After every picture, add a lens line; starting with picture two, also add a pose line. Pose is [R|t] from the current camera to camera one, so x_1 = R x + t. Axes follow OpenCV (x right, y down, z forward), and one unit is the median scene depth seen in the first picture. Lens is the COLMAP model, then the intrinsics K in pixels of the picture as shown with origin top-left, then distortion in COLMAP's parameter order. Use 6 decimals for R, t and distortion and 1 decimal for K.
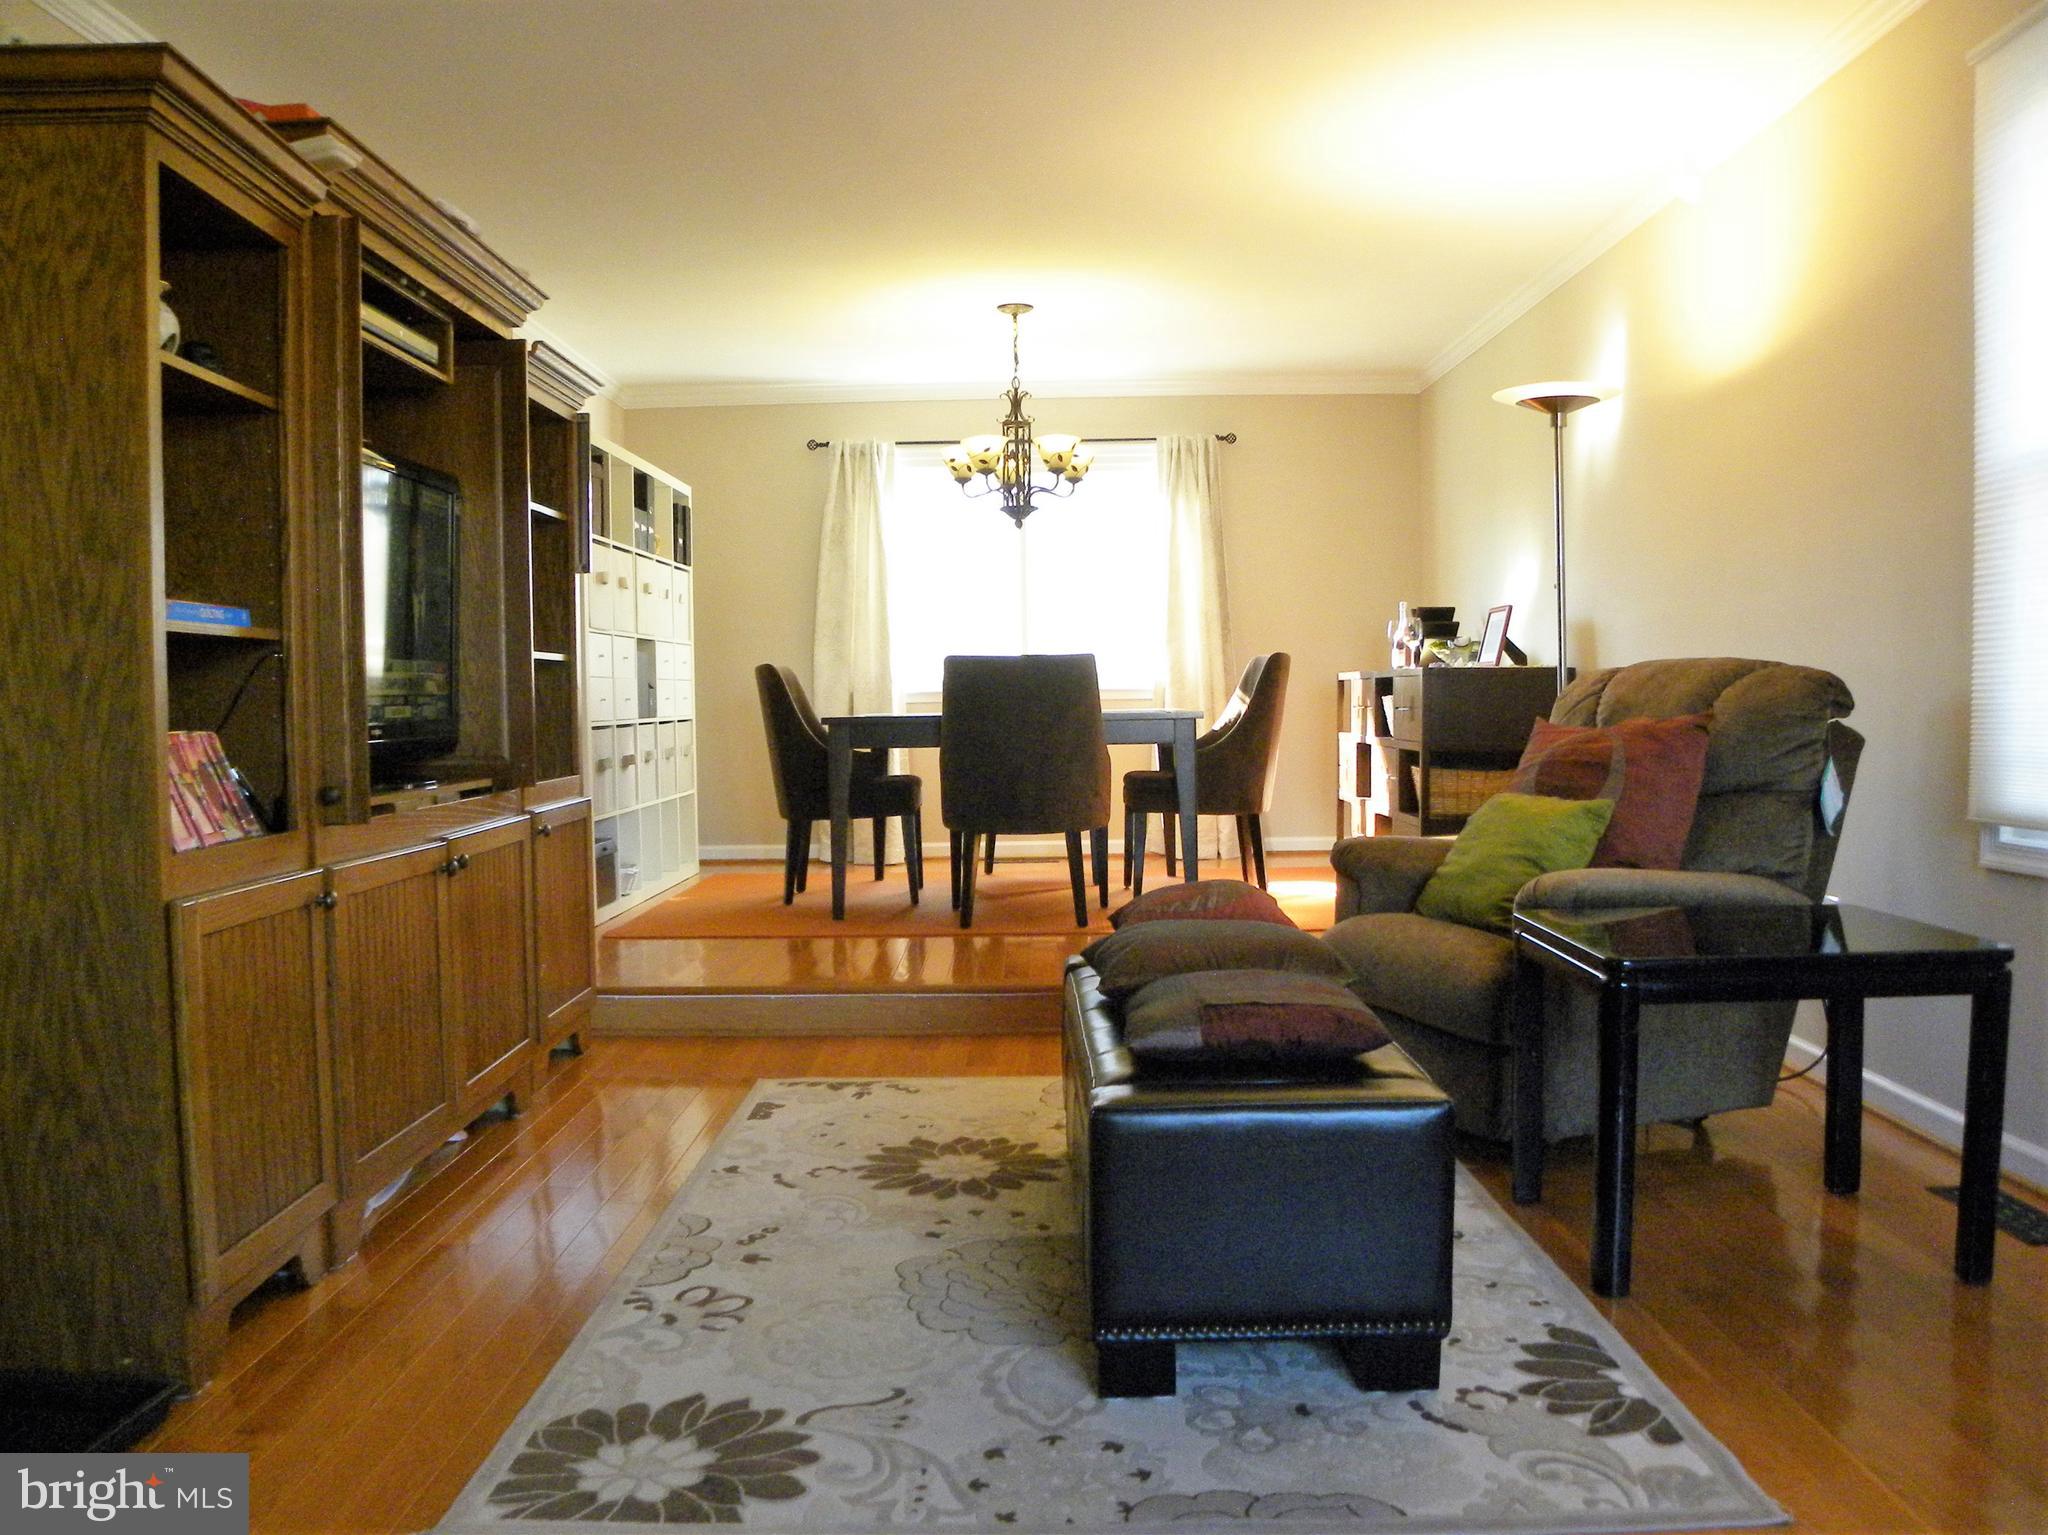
lens RADIAL K [[1626.6, 0, 1022.8], [0, 1626.6, 782.6], [0, 0, 1]] dist [-0.142360, 0.097016]
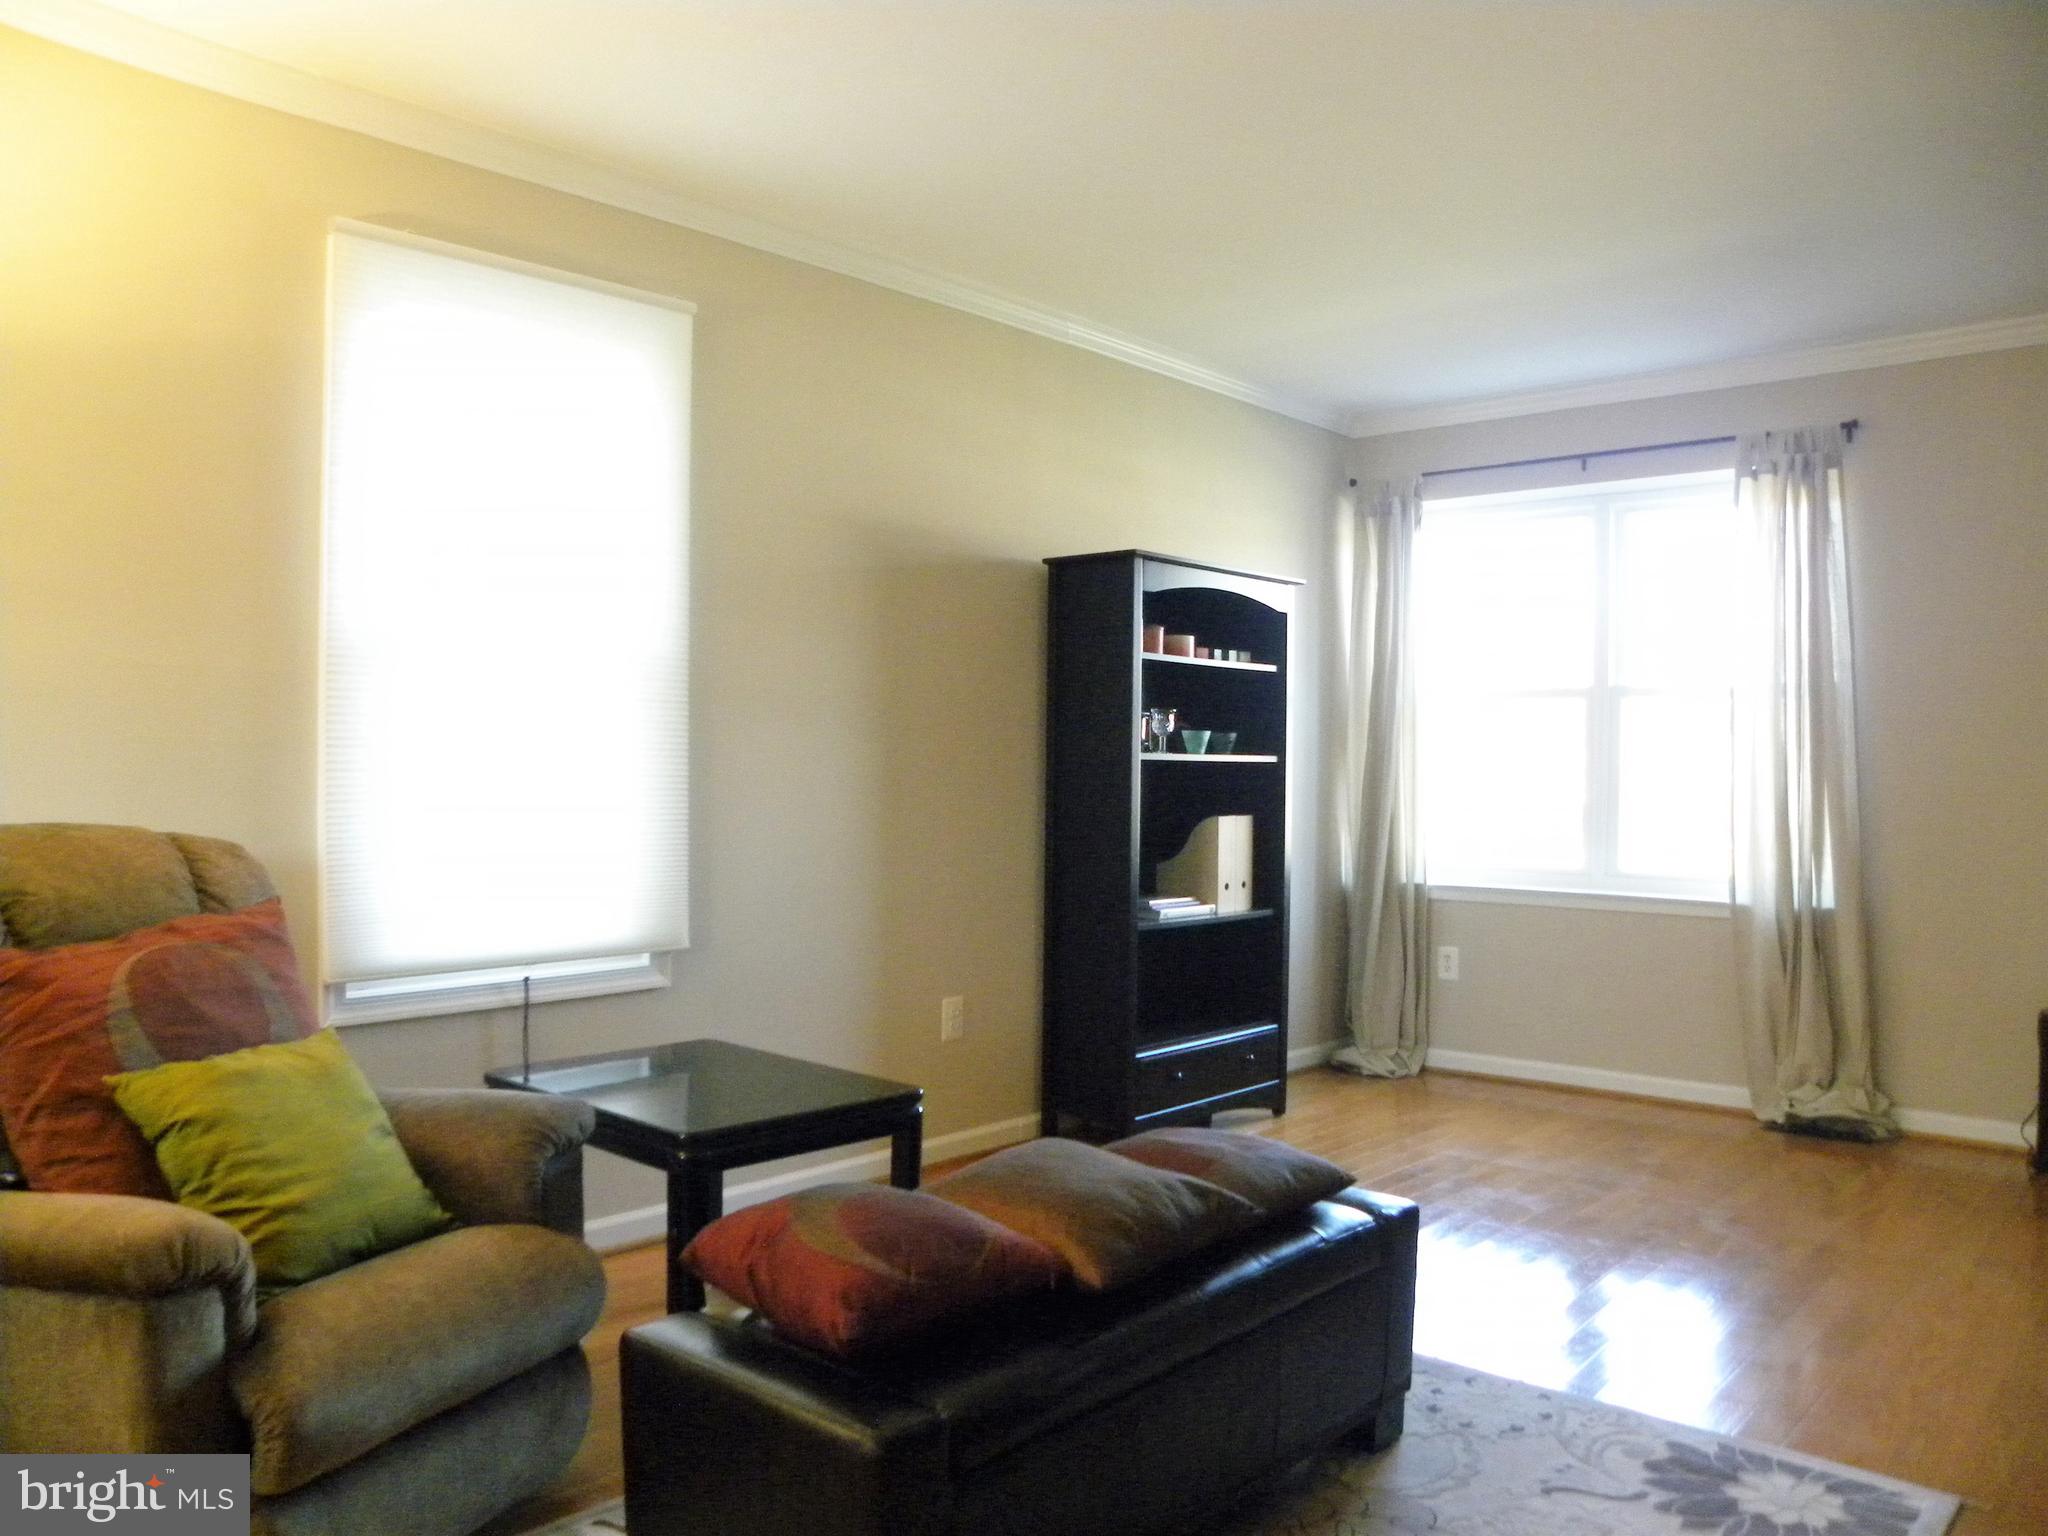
lens RADIAL K [[1574.3, 0, 986.8], [0, 1574.3, 762.8], [0, 0, 1]] dist [-0.135270, 0.077552]
pose [[-0.745531, 0.002549, 0.666466, -0.305808], [0.035031, 0.998760, 0.035368, -0.116978], [-0.665549, 0.049715, -0.744696, 1.246213]]
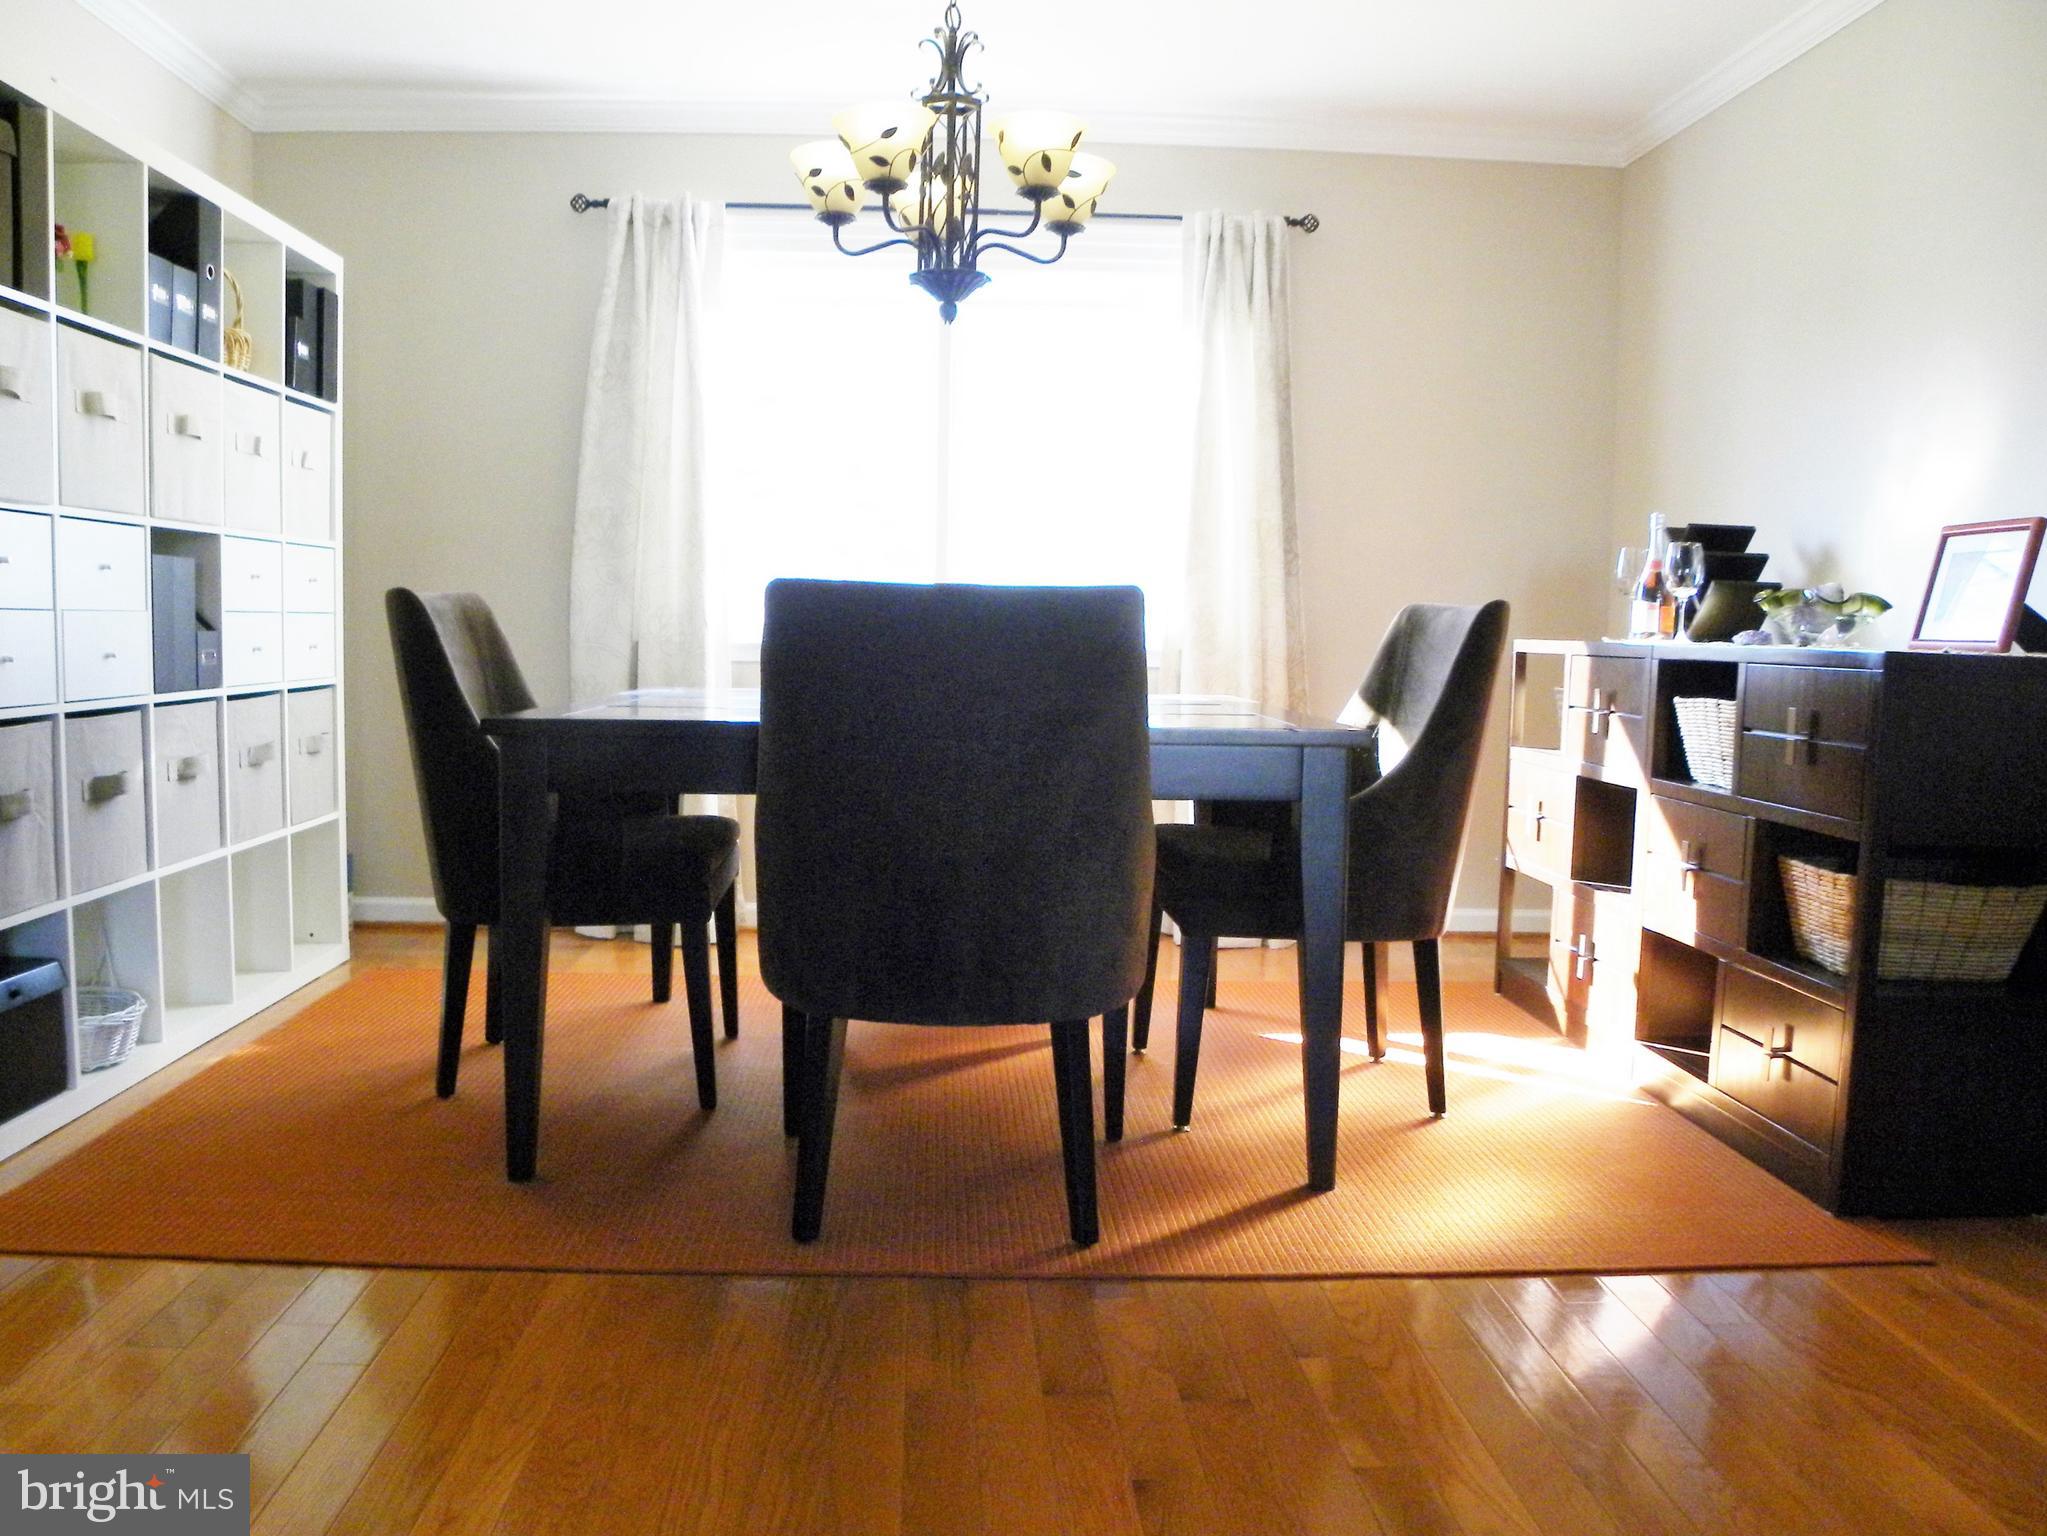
lens RADIAL K [[1629.7, 0, 999.2], [0, 1629.7, 785.8], [0, 0, 1]] dist [-0.150956, 0.082857]
pose [[0.998026, 0.028205, 0.056112, -0.018155], [-0.030683, 0.998569, 0.043802, -0.071401], [-0.054796, -0.045438, 0.997463, 0.904948]]
